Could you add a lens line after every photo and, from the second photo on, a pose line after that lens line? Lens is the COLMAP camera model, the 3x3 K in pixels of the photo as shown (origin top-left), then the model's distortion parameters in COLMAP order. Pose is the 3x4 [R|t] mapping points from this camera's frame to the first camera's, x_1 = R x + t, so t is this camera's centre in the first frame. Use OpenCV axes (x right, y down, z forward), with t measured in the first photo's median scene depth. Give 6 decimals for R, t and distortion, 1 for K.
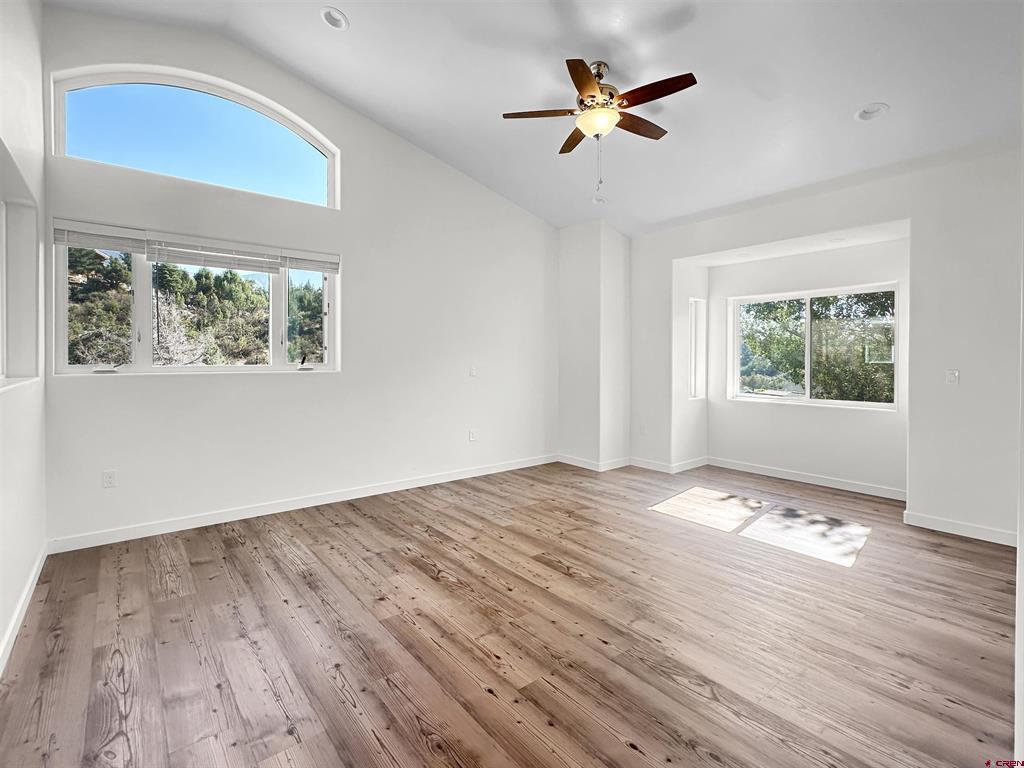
lens RADIAL K [[479.8, 0, 503.2], [0, 479.8, 374.5], [0, 0, 1]] dist [0.003066, -0.000059]
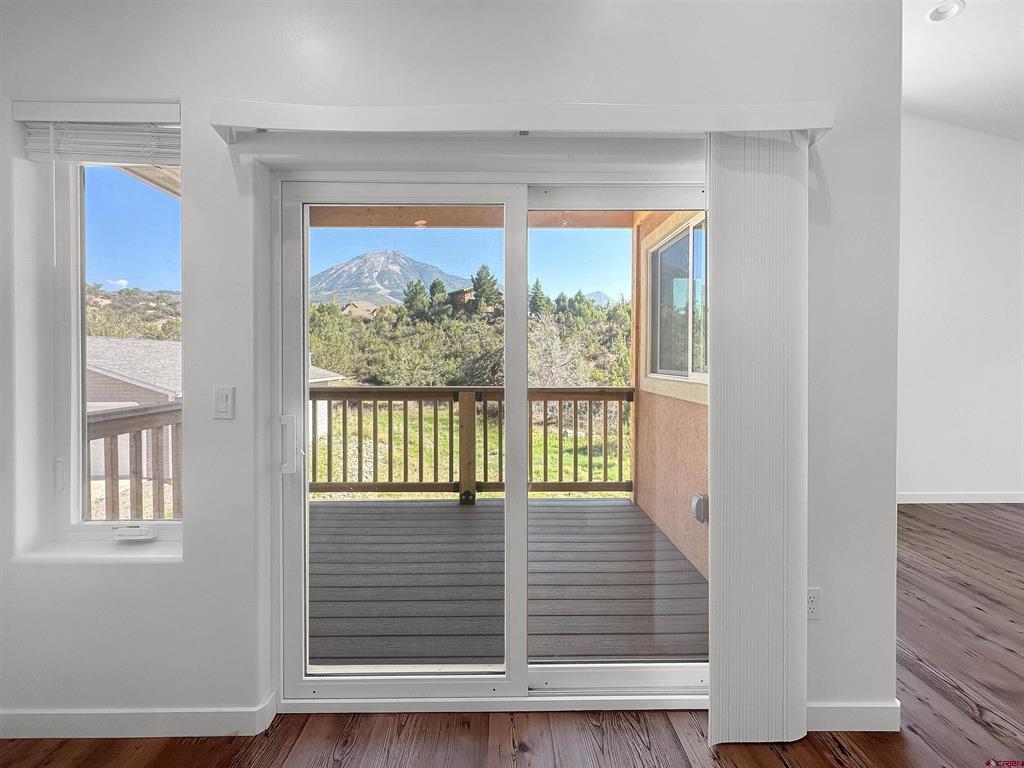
lens RADIAL K [[421.3, 0, 510.6], [0, 421.3, 374.8], [0, 0, 1]] dist [0.000392, 0.000020]
pose [[0.791896, 0.016421, -0.610435, -0.484487], [-0.017457, 0.999839, 0.004250, 0.009146], [0.610406, 0.007291, 0.792055, -0.176167]]
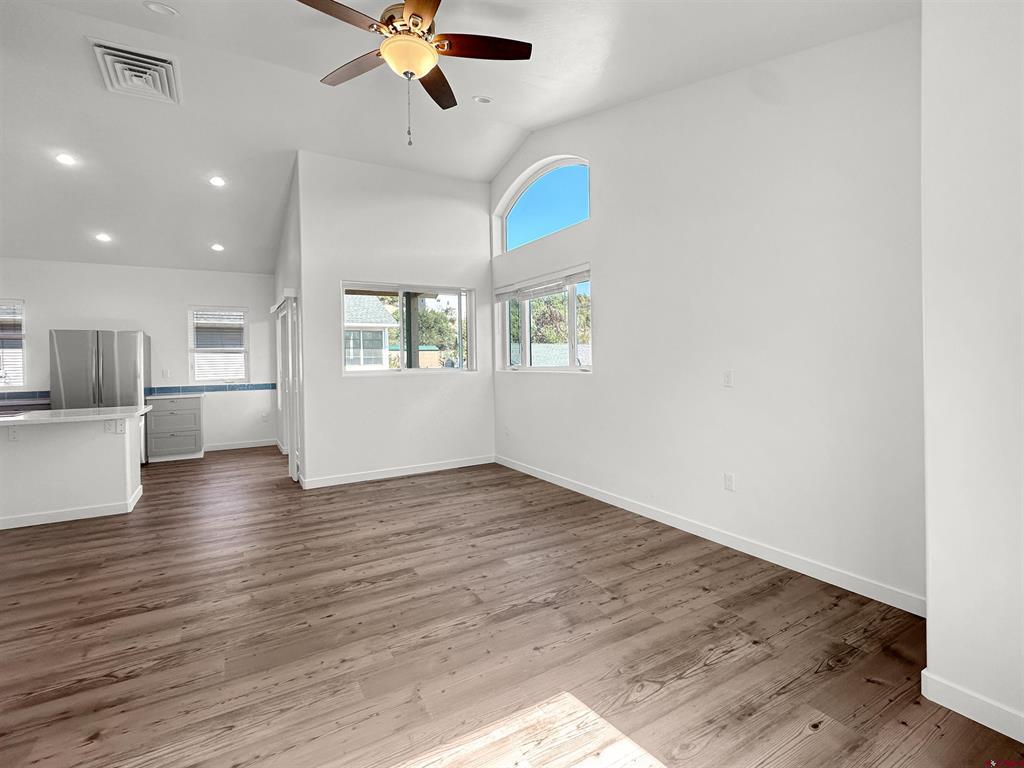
lens RADIAL K [[479.8, 0, 505.2], [0, 479.8, 379.7], [0, 0, 1]] dist [0.003066, -0.000059]
pose [[-0.147642, 0.034525, -0.988438, 0.843412], [-0.012949, 0.999237, 0.036837, -0.033176], [0.988956, 0.018238, -0.147083, 1.142194]]
